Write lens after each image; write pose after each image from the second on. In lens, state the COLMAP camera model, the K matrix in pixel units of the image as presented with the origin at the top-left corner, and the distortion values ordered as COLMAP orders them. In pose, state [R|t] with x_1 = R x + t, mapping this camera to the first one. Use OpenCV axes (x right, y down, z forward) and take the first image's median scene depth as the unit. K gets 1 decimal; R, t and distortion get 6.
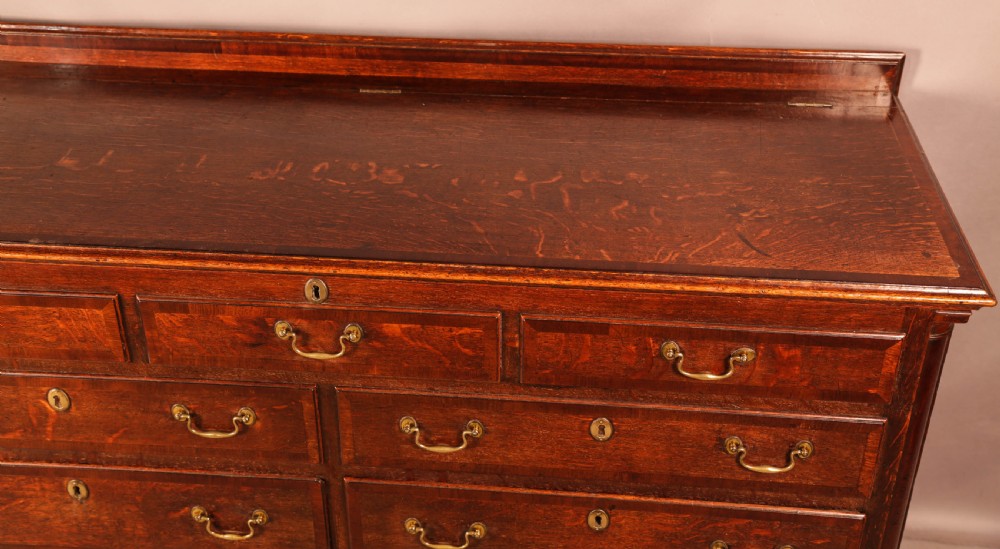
lens RADIAL K [[1150.8, 0, 501.5], [0, 1150.8, 212.0], [0, 0, 1]] dist [0.066762, 0.000000]
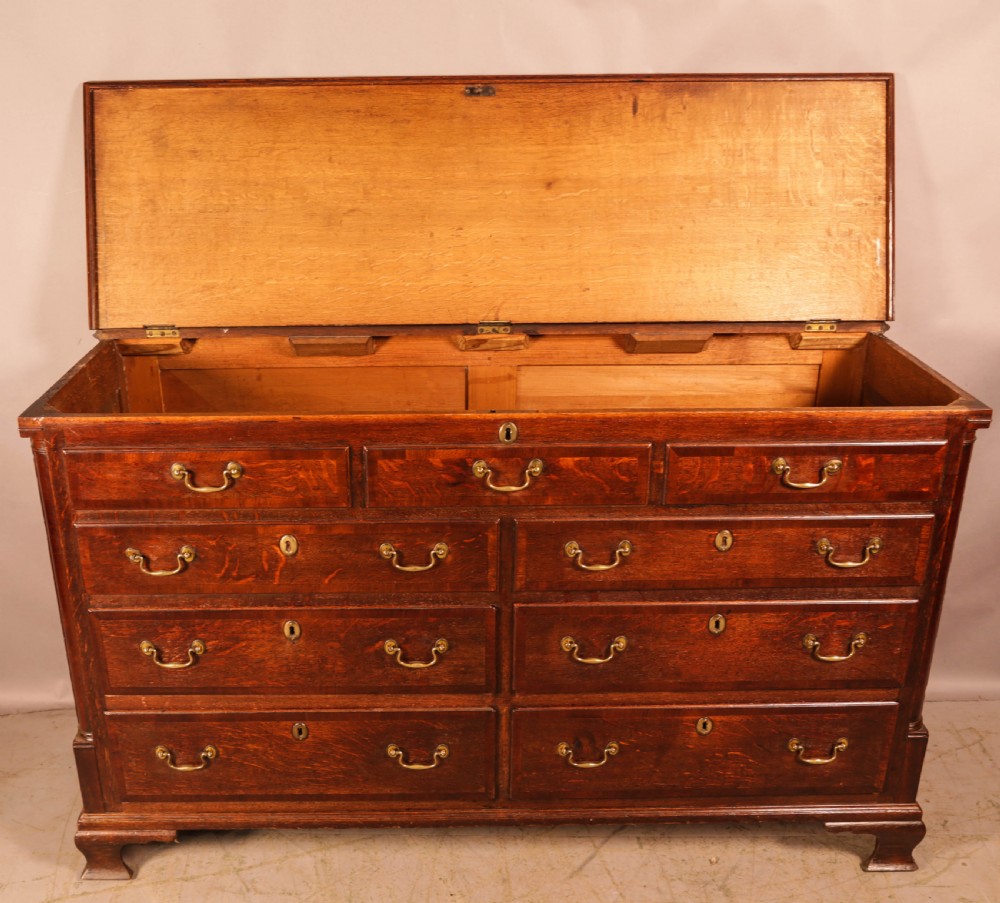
lens RADIAL K [[1071.0, 0, 443.4], [0, 1071.0, 449.9], [0, 0, 1]] dist [-0.069610, 0.000000]
pose [[0.995740, -0.040267, 0.082951, -0.307791], [0.053389, 0.985246, -0.162602, 0.256466], [-0.075179, 0.166338, 0.983199, -0.151034]]
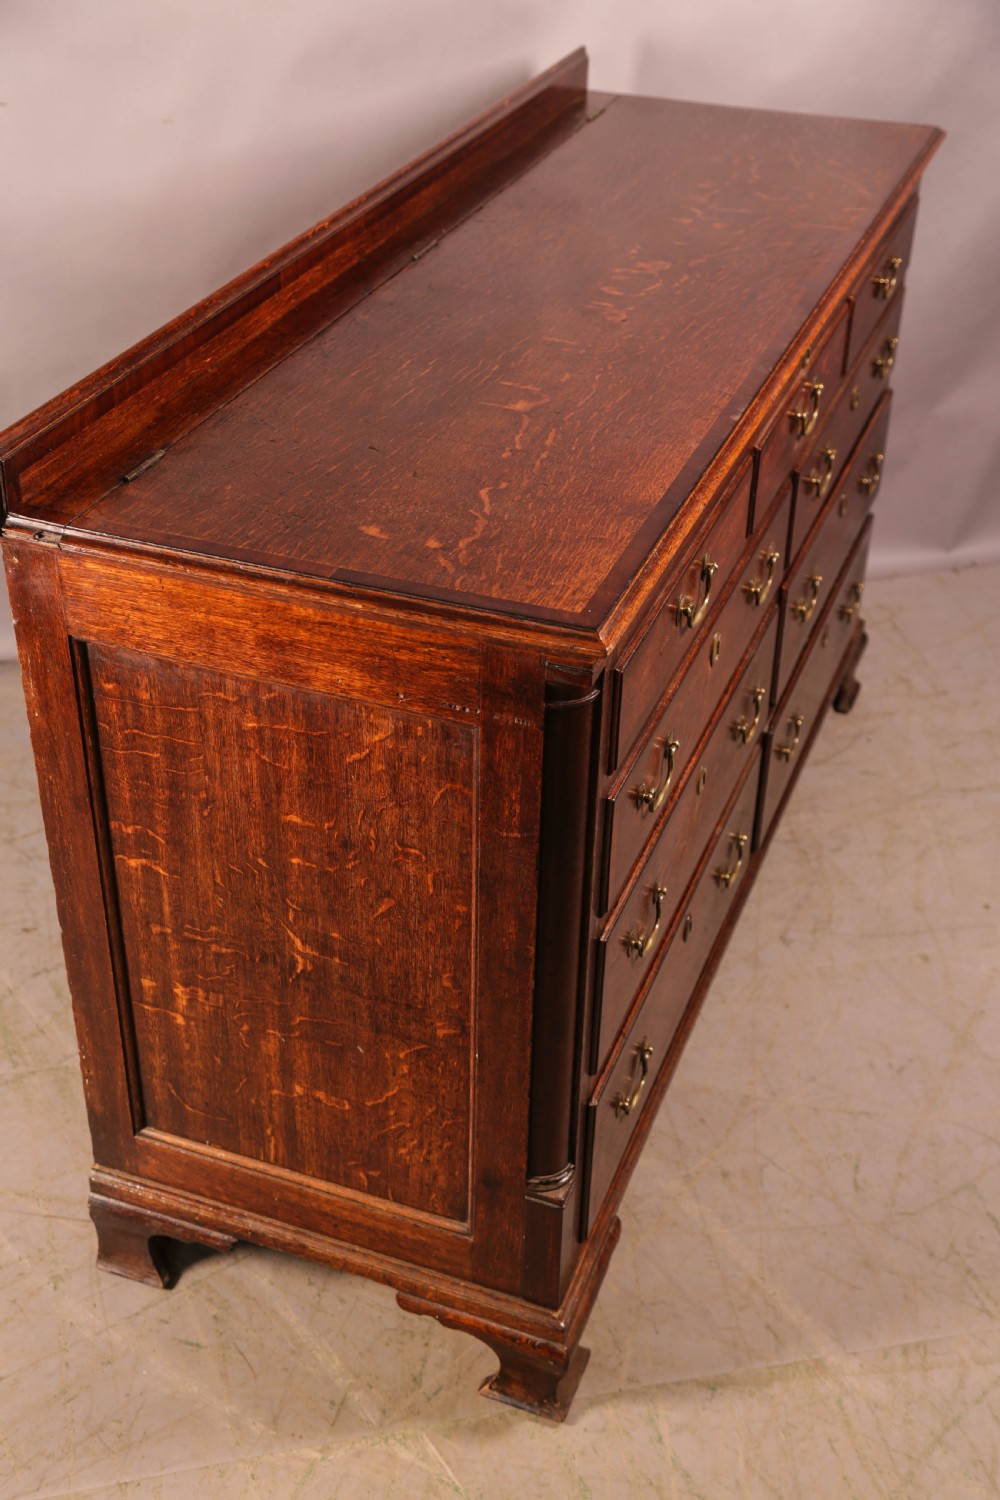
lens RADIAL K [[1778.9, 0, 494.5], [0, 1778.9, 755.6], [0, 0, 1]] dist [0.077739, 0.000000]
pose [[0.275000, -0.532135, 0.800754, -1.420822], [0.480428, 0.797486, 0.364972, -0.289349], [-0.832805, 0.284337, 0.474962, 0.577784]]
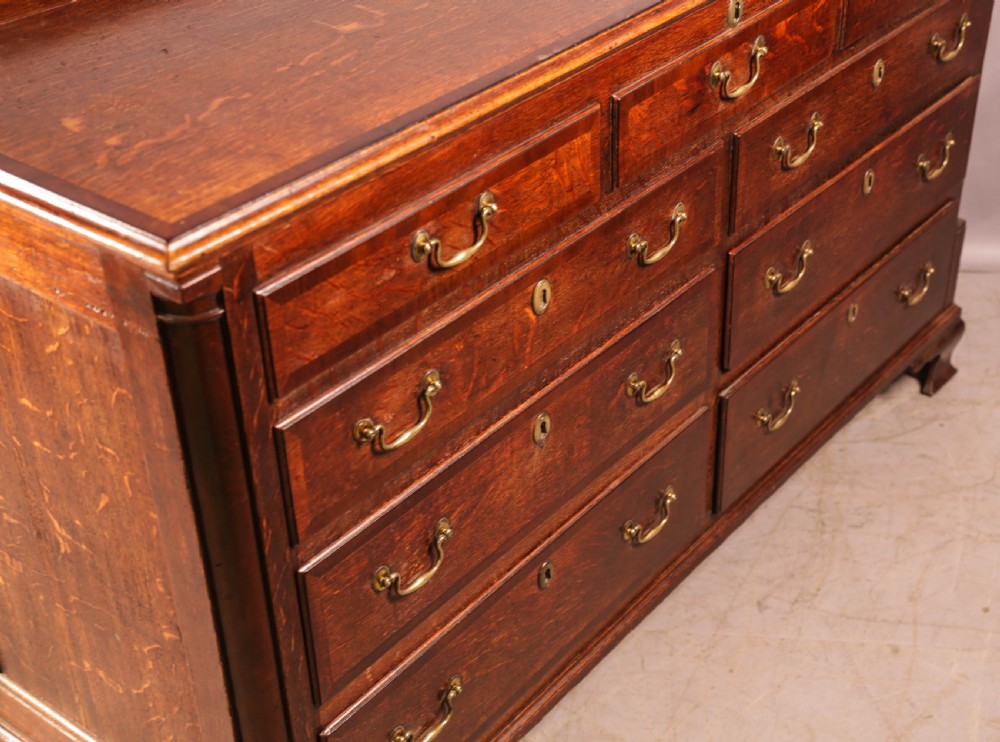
lens RADIAL K [[1464.5, 0, 555.5], [0, 1464.5, 371.1], [0, 0, 1]] dist [0.121475, 0.000000]
pose [[0.543067, -0.469863, 0.695922, -1.071789], [0.441431, 0.864772, 0.239392, -0.022699], [-0.714295, 0.177195, 0.677041, 0.351379]]
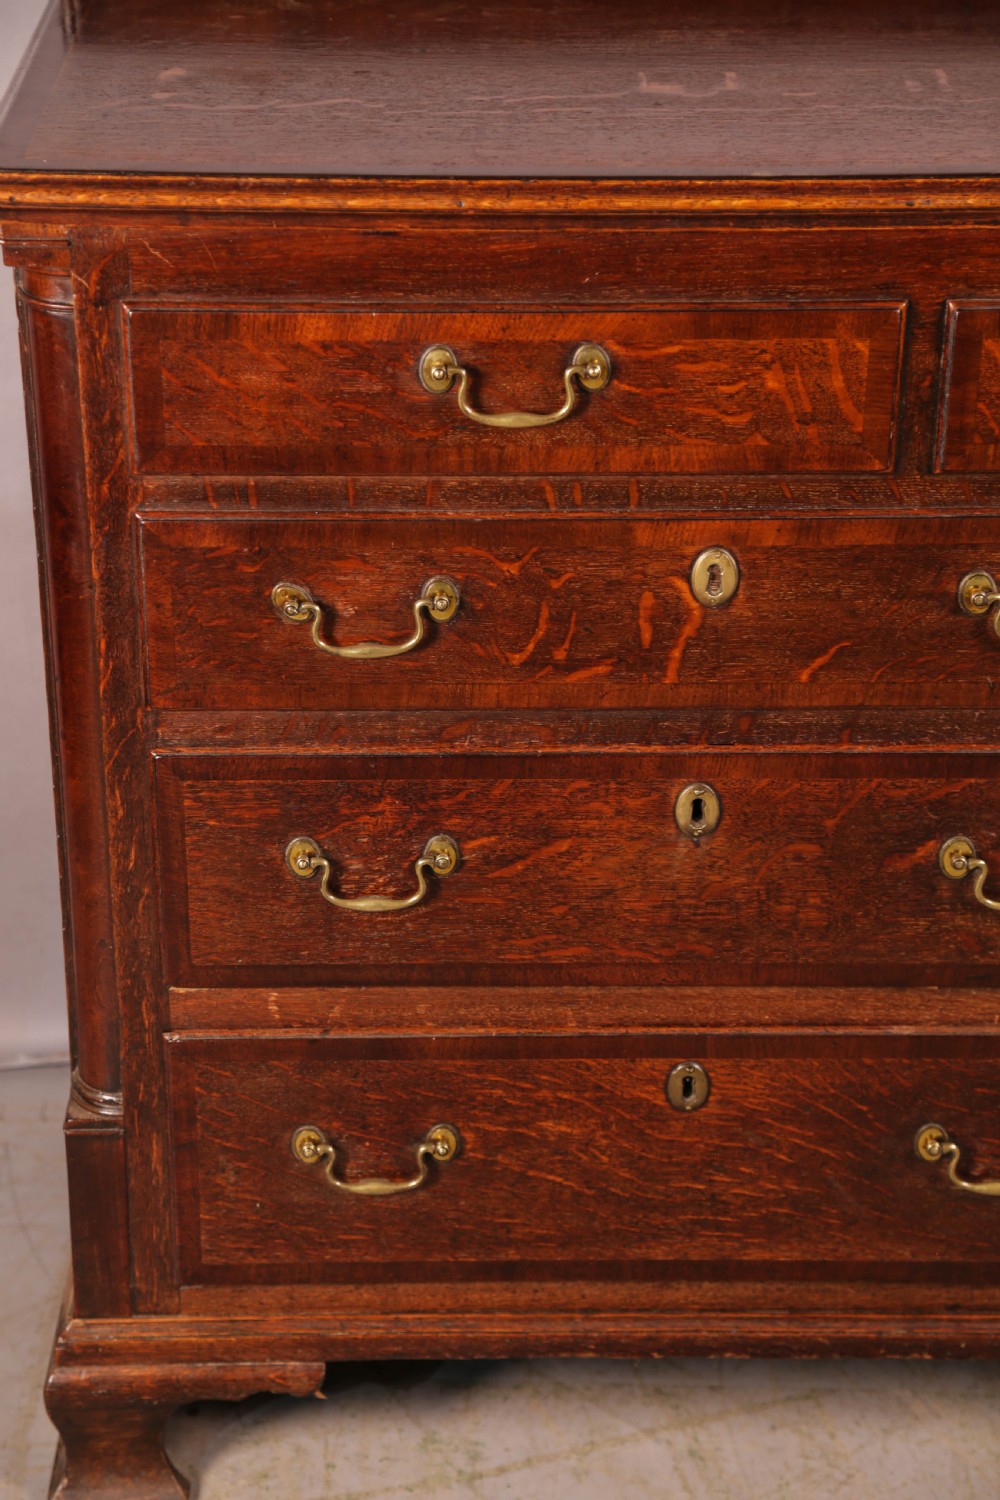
lens RADIAL K [[3032.5, 0, 473.3], [0, 3032.5, 758.9], [0, 0, 1]] dist [0.308689, 0.000000]
pose [[0.995167, -0.039455, 0.089925, -0.589876], [0.046123, 0.996241, -0.073318, 0.319320], [-0.086695, 0.077111, 0.993246, -0.189619]]
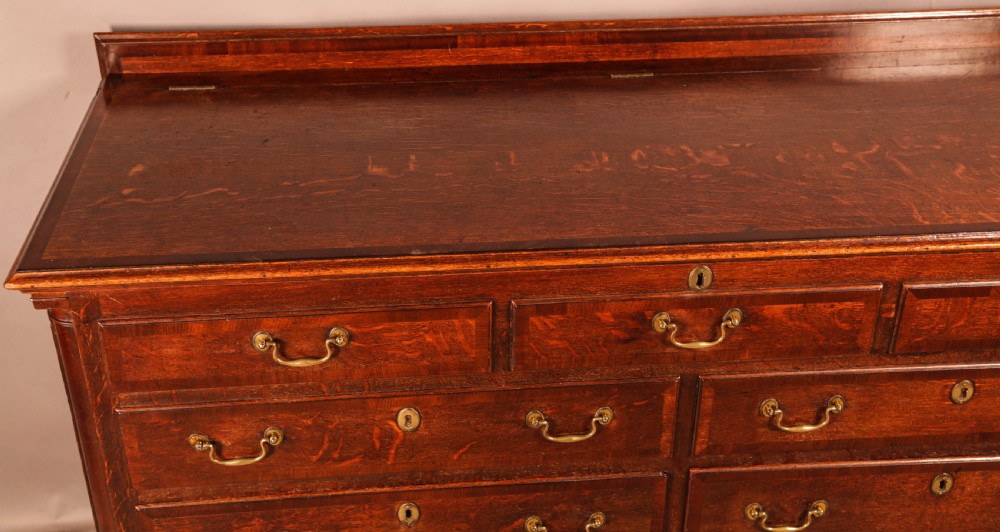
lens RADIAL K [[1187.6, 0, 496.3], [0, 1187.6, 190.1], [0, 0, 1]] dist [0.077266, 0.000000]
pose [[0.984717, -0.080802, 0.154284, -0.446463], [0.082148, 0.996617, -0.002353, -0.017149], [-0.153572, 0.014991, 0.988024, 0.023525]]
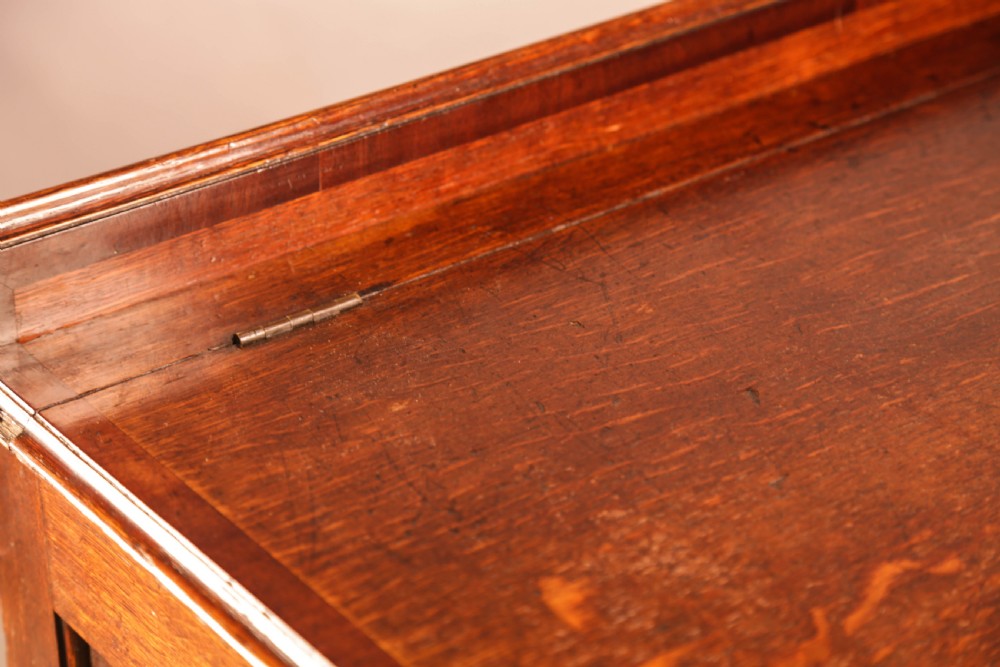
lens RADIAL K [[2519.9, 0, 501.7], [0, 2519.9, 333.0], [0, 0, 1]] dist [0.400953, 0.000000]
pose [[0.745591, -0.332580, 0.577482, -0.930980], [0.351792, 0.932410, 0.082788, -0.177604], [-0.565983, 0.141427, 0.812195, 0.566466]]
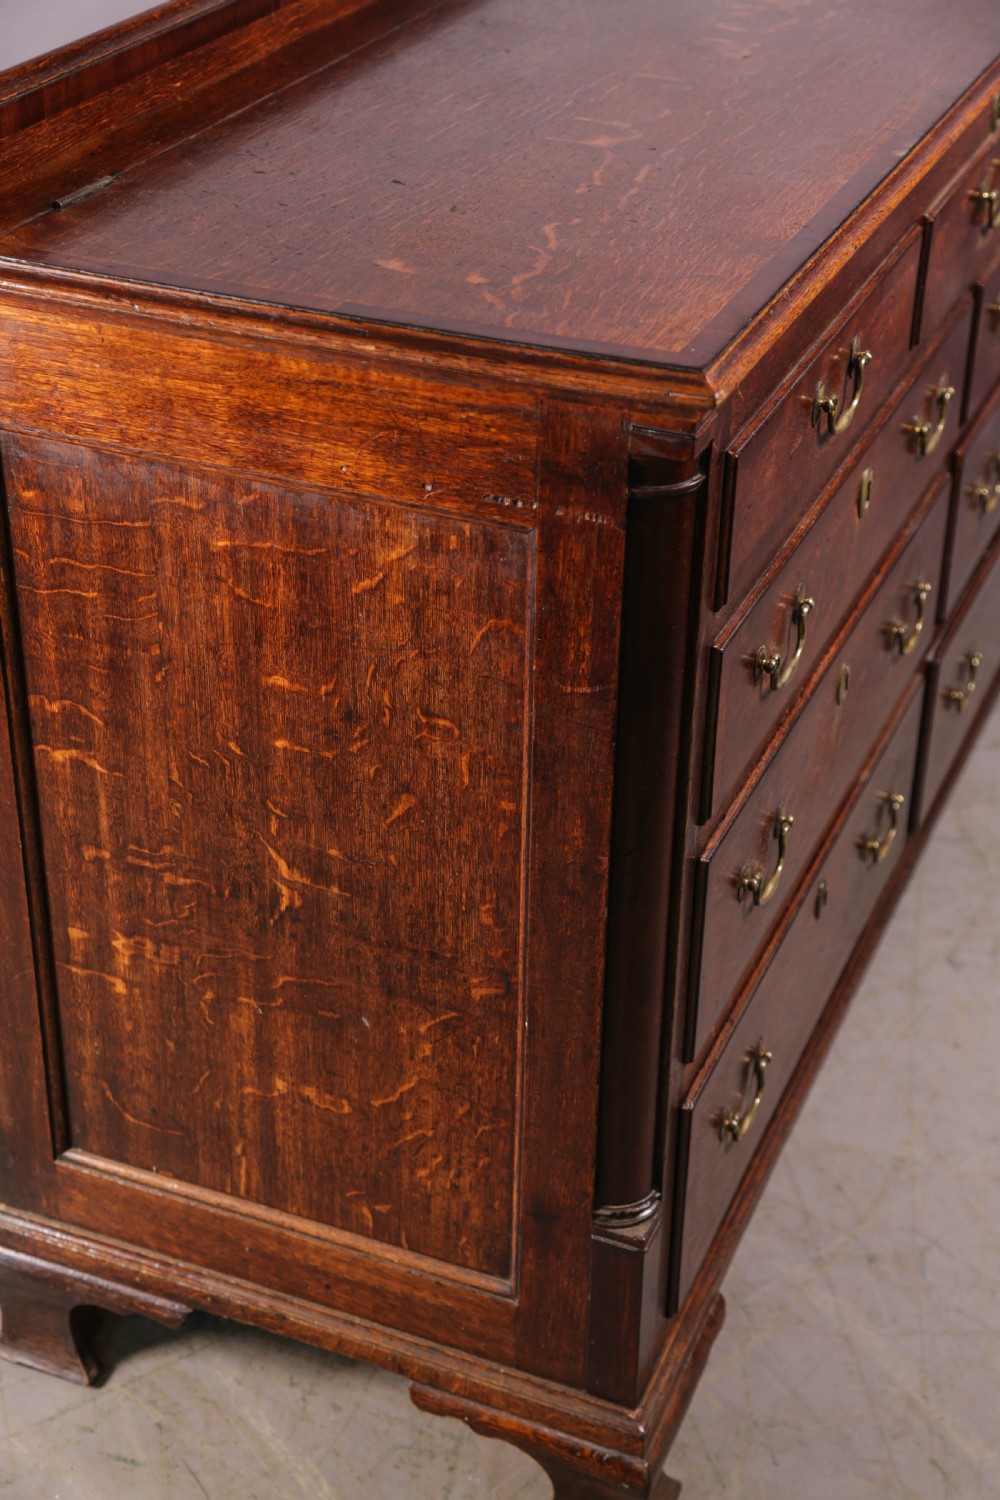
lens RADIAL K [[2276.9, 0, 493.2], [0, 2276.9, 752.3], [0, 0, 1]] dist [0.183004, 0.000000]
pose [[0.309320, -0.483725, 0.818737, -1.417562], [0.477665, 0.823500, 0.306077, -0.163009], [-0.822288, 0.296406, 0.485784, 0.645394]]
